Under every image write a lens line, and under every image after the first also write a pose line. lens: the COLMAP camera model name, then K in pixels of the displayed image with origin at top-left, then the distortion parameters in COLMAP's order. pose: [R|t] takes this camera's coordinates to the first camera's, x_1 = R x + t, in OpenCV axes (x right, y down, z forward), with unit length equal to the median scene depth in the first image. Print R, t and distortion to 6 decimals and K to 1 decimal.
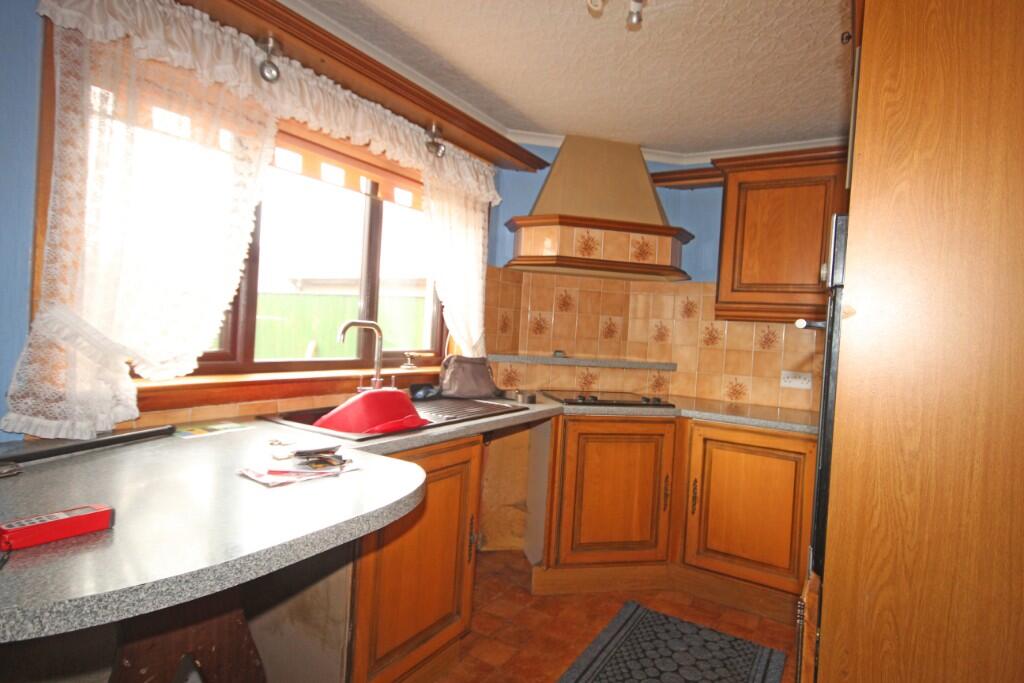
lens RADIAL K [[554.3, 0, 529.9], [0, 554.3, 341.6], [0, 0, 1]] dist [0.003229, 0.005893]
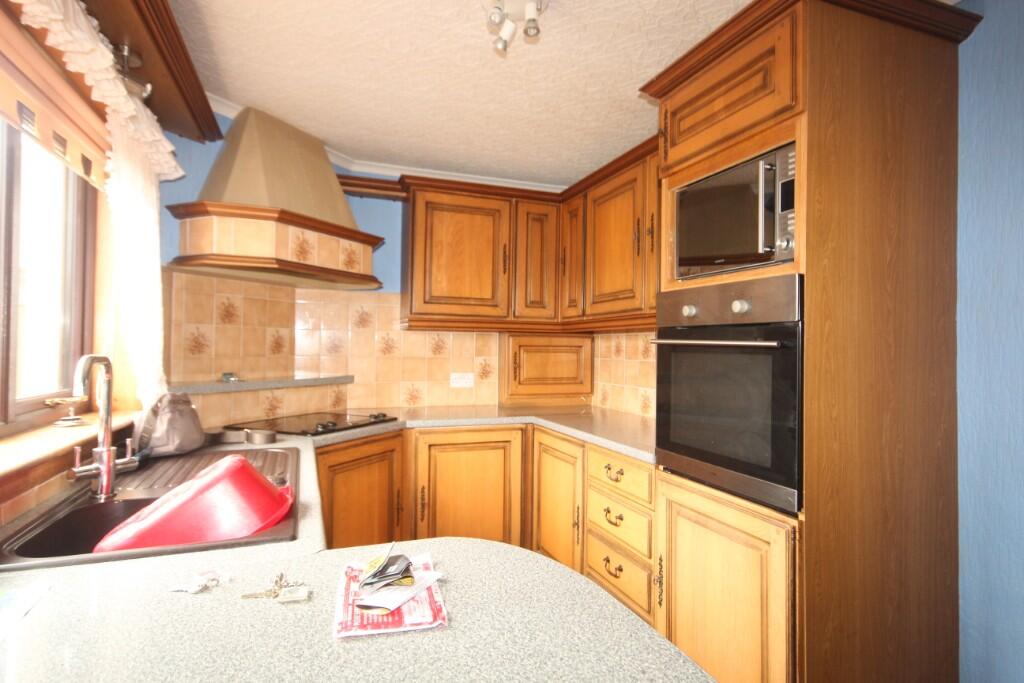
lens RADIAL K [[554.3, 0, 516.8], [0, 554.3, 340.2], [0, 0, 1]] dist [0.003229, 0.005893]
pose [[0.616895, -0.042800, 0.785881, -0.358862], [0.043211, 0.998856, 0.020480, -0.033303], [-0.785859, 0.021324, 0.618038, 0.203586]]
